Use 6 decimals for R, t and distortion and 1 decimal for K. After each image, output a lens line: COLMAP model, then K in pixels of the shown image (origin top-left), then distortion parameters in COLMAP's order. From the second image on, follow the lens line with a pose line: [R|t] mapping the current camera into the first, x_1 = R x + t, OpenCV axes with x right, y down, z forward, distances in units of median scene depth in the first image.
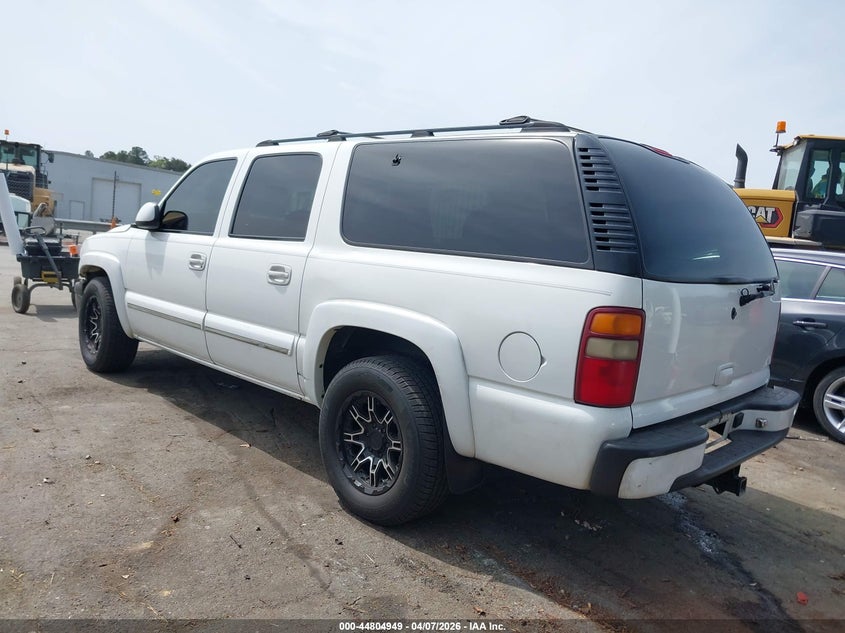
lens RADIAL K [[643.7, 0, 422.7], [0, 643.7, 301.4], [0, 0, 1]] dist [0.007162, -0.002308]
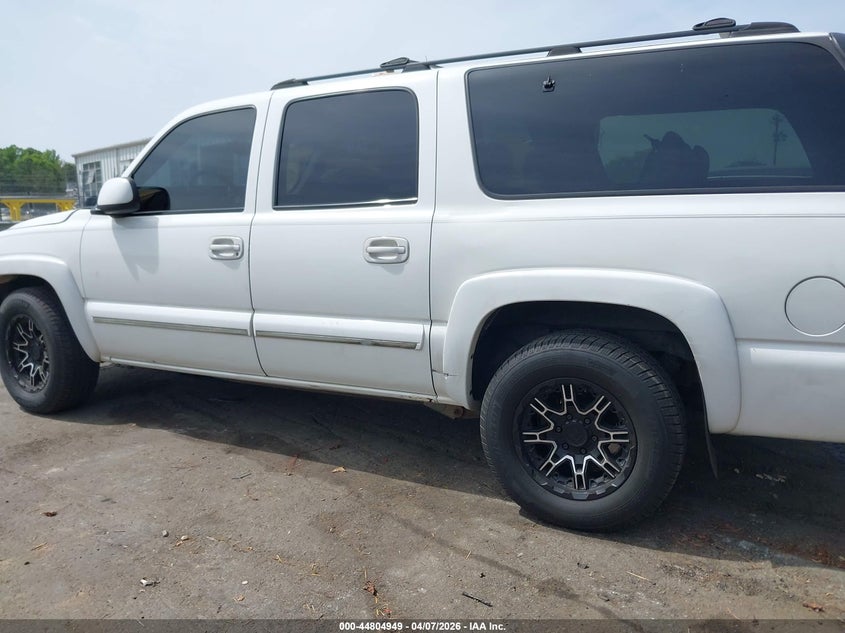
lens RADIAL K [[649.4, 0, 422.5], [0, 649.4, 316.5], [0, 0, 1]] dist [-0.001064, 0.006252]
pose [[0.953246, -0.149362, 0.262705, -0.407389], [0.126450, 0.986699, 0.102159, -0.037653], [-0.274469, -0.064163, 0.959453, 0.241537]]
